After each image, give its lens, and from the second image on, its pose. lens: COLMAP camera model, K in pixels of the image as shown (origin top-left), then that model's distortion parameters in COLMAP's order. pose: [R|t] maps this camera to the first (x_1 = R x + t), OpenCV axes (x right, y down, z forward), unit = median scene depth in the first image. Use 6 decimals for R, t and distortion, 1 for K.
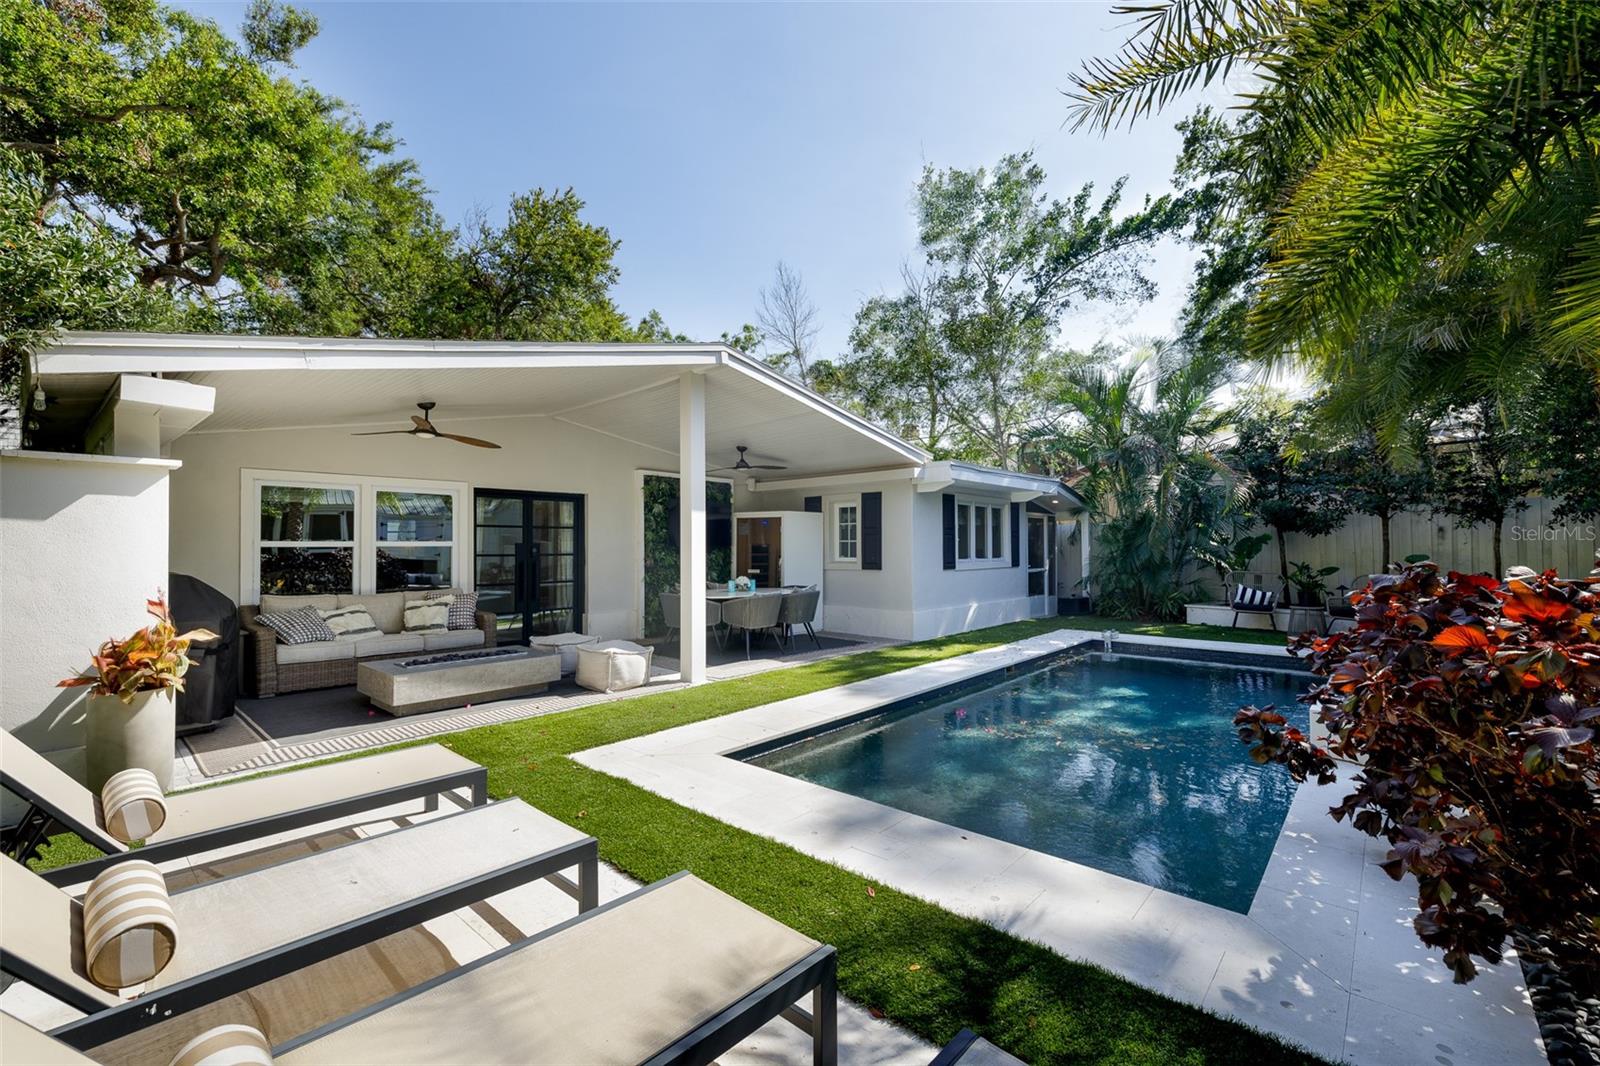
lens RADIAL K [[664.2, 0, 794.1], [0, 664.2, 539.9], [0, 0, 1]] dist [-0.002373, -0.000187]
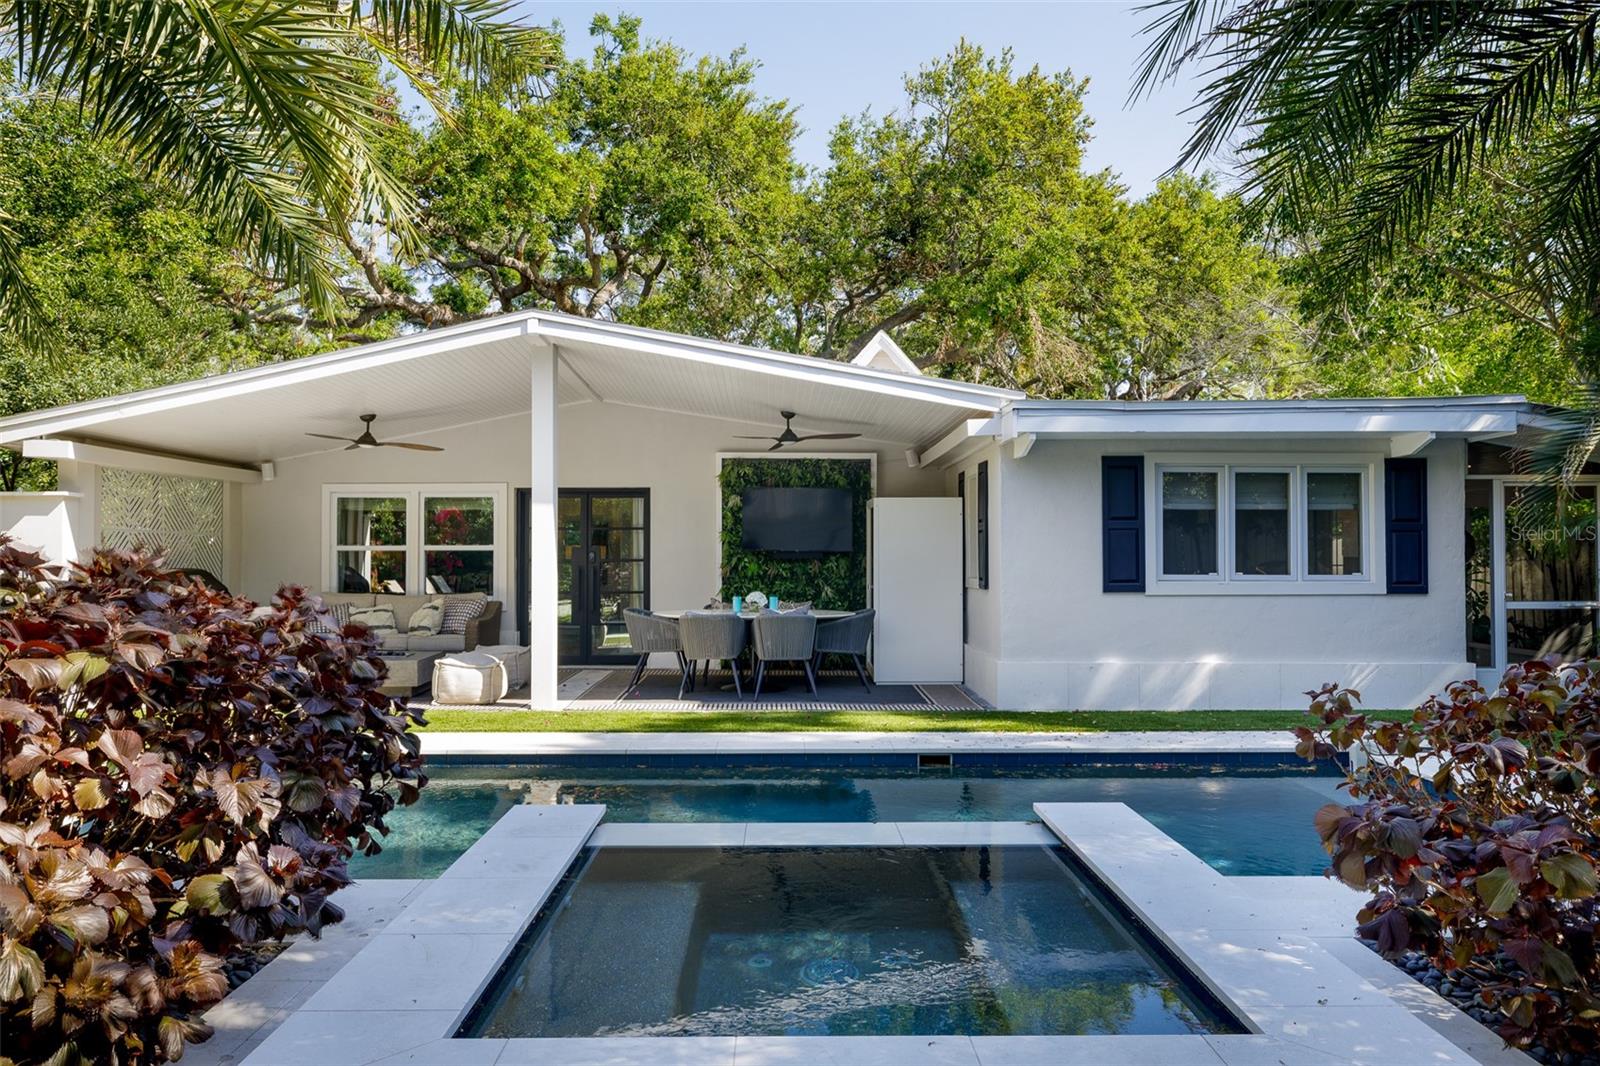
lens RADIAL K [[1077.7, 0, 803.6], [0, 1077.7, 533.7], [0, 0, 1]] dist [0.002610, 0.000066]
pose [[0.681312, -0.012973, -0.731878, 0.832488], [0.005808, 0.999907, -0.012317, 0.006784], [0.731970, 0.004141, 0.681324, 0.230709]]
